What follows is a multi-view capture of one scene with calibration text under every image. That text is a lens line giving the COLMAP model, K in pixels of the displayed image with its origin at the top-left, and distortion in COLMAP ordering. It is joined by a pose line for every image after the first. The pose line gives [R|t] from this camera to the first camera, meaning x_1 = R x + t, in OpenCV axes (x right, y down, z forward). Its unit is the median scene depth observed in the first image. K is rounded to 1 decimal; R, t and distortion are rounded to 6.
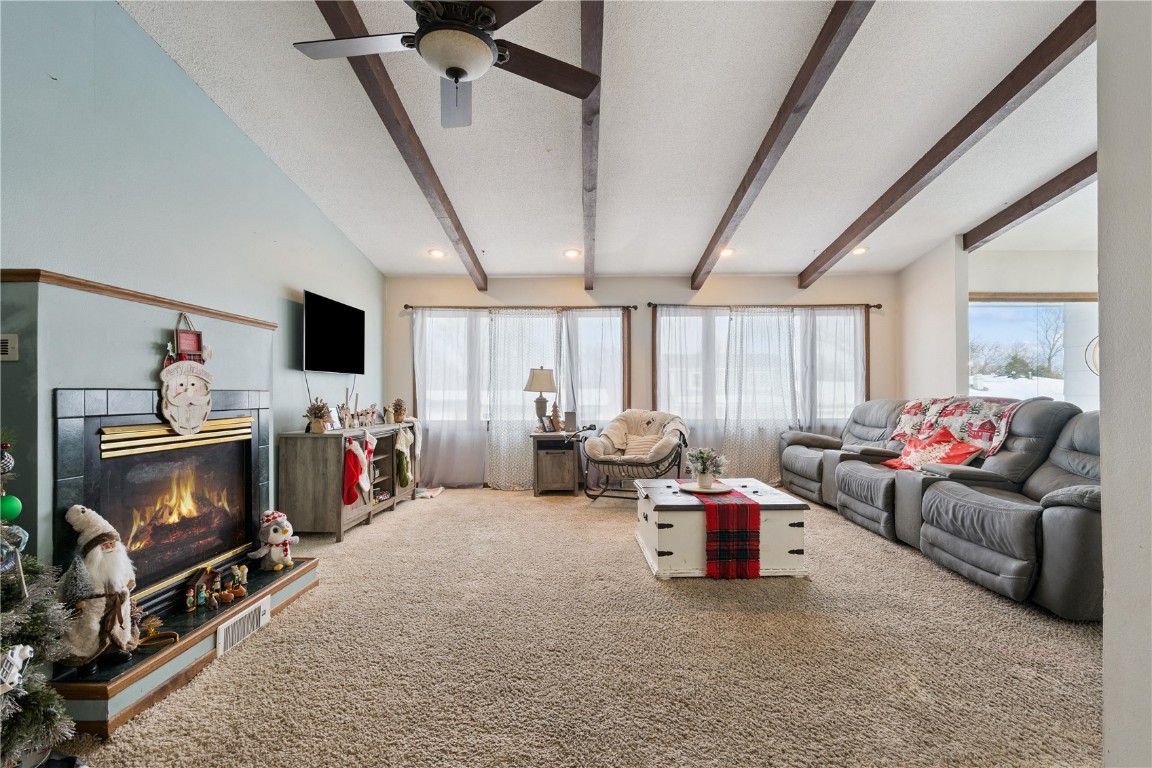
lens RADIAL K [[525.8, 0, 583.3], [0, 525.8, 391.7], [0, 0, 1]] dist [-0.001192, 0.000152]
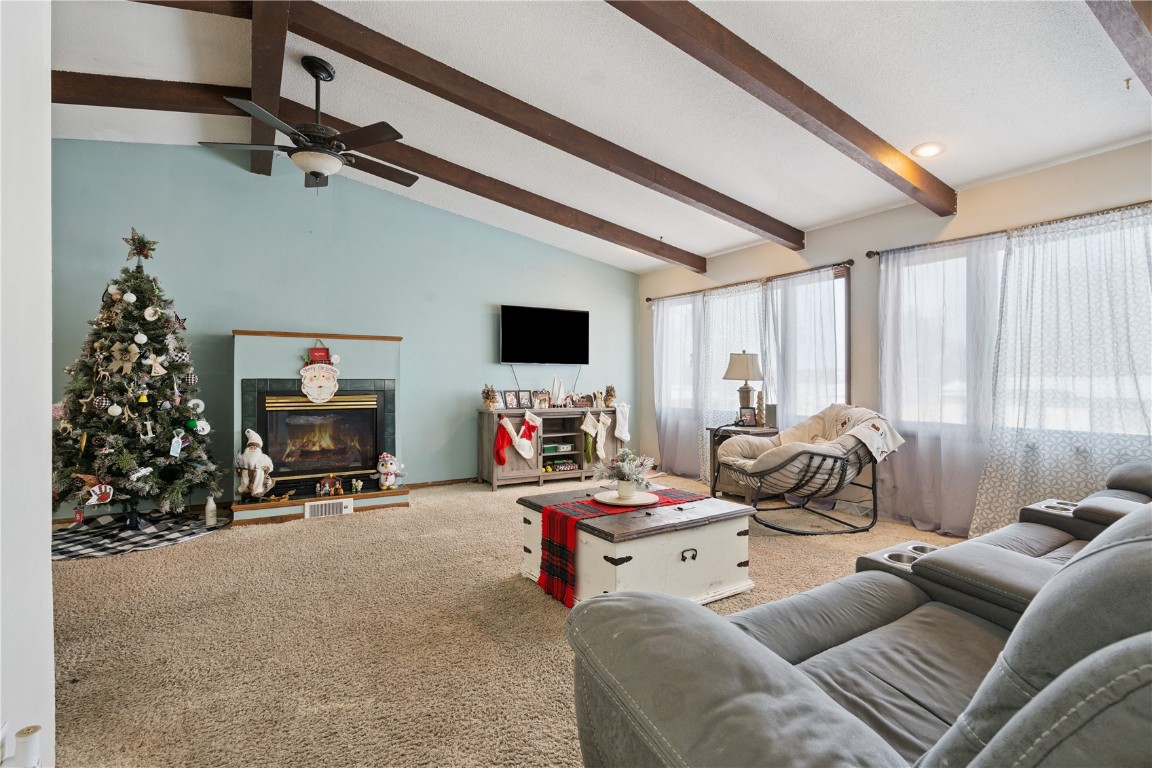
lens RADIAL K [[555.0, 0, 576.0], [0, 555.0, 384.0], [0, 0, 1]] dist [-0.003836, 0.000129]
pose [[0.515719, 0.009915, -0.856700, 0.619812], [0.000183, 0.999932, 0.011682, -0.003835], [0.856758, -0.006181, 0.515682, 0.324525]]
